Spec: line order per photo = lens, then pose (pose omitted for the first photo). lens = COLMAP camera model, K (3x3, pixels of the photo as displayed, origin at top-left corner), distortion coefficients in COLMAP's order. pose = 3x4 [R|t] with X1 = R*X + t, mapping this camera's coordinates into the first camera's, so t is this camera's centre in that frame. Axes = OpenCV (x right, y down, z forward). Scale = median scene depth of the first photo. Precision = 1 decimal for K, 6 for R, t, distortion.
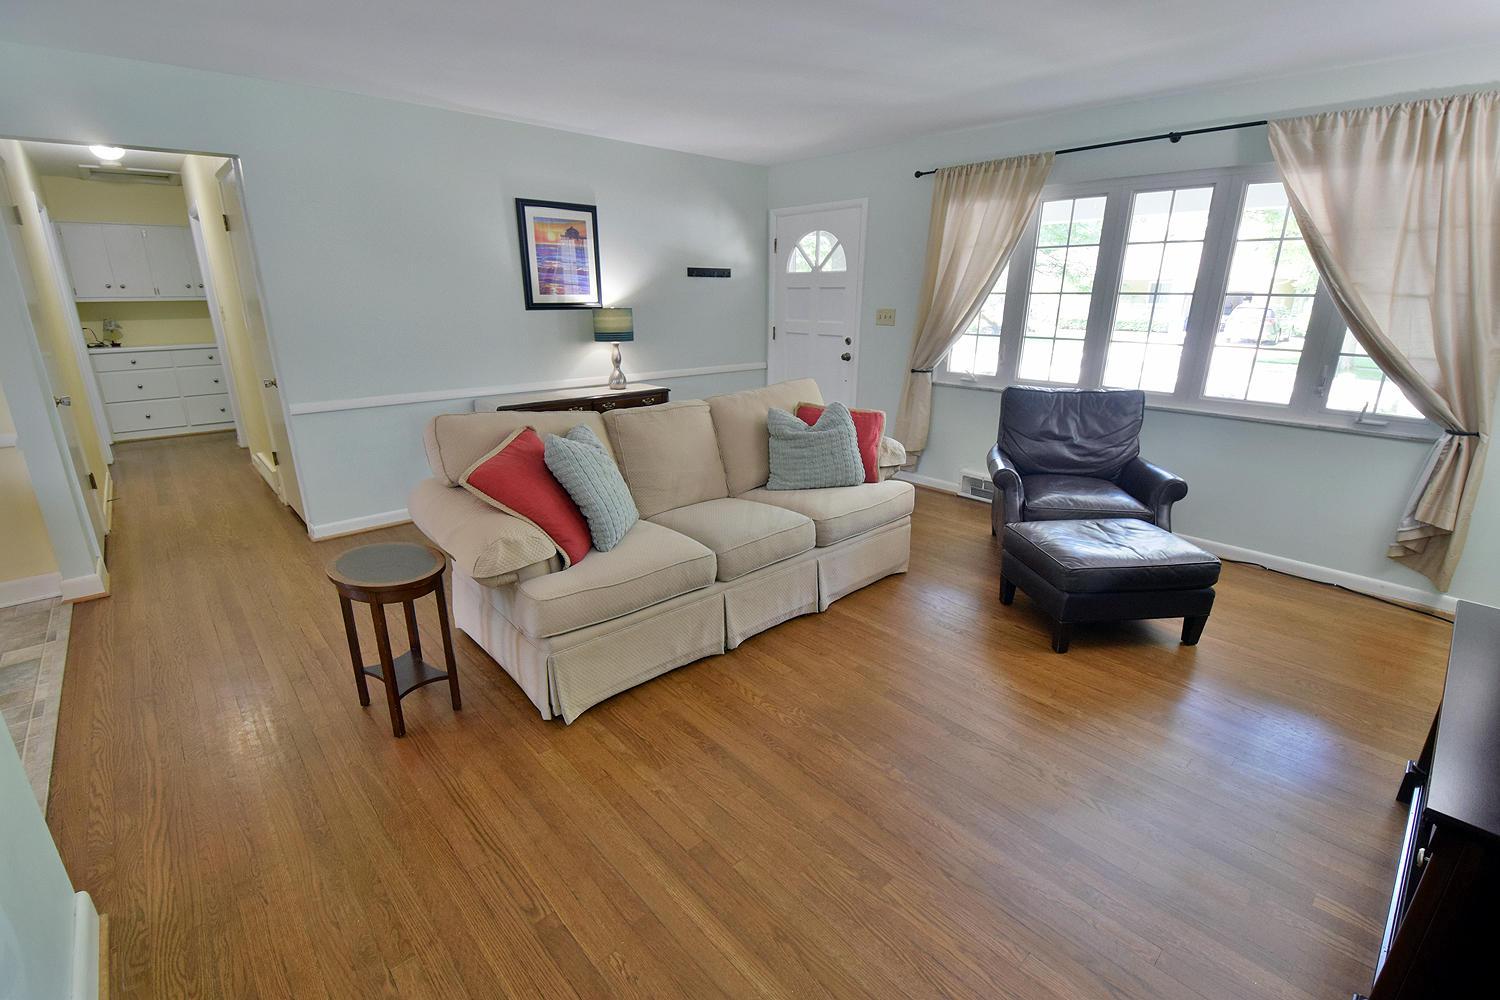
lens RADIAL K [[661.0, 0, 759.2], [0, 661.0, 507.1], [0, 0, 1]] dist [-0.000715, -0.012257]
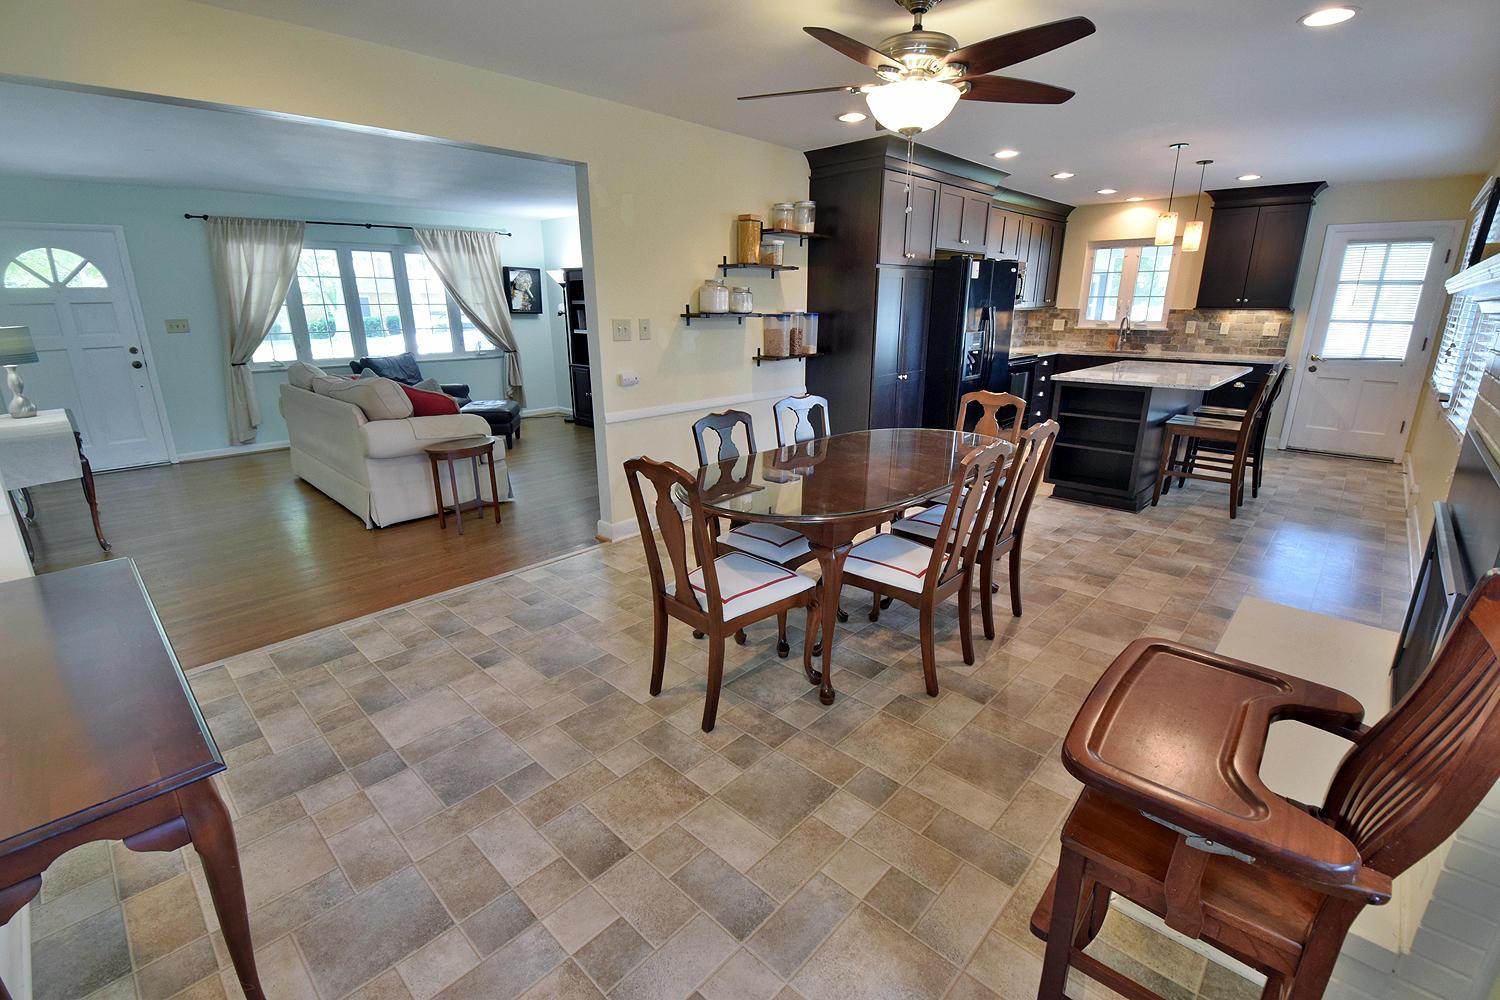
lens RADIAL K [[661.0, 0, 734.1], [0, 661.0, 505.8], [0, 0, 1]] dist [-0.000715, -0.012257]
pose [[-0.055711, -0.294364, 0.954068, -1.182222], [0.308126, 0.903843, 0.296860, -0.037439], [-0.949713, 0.310512, 0.040348, 0.100161]]
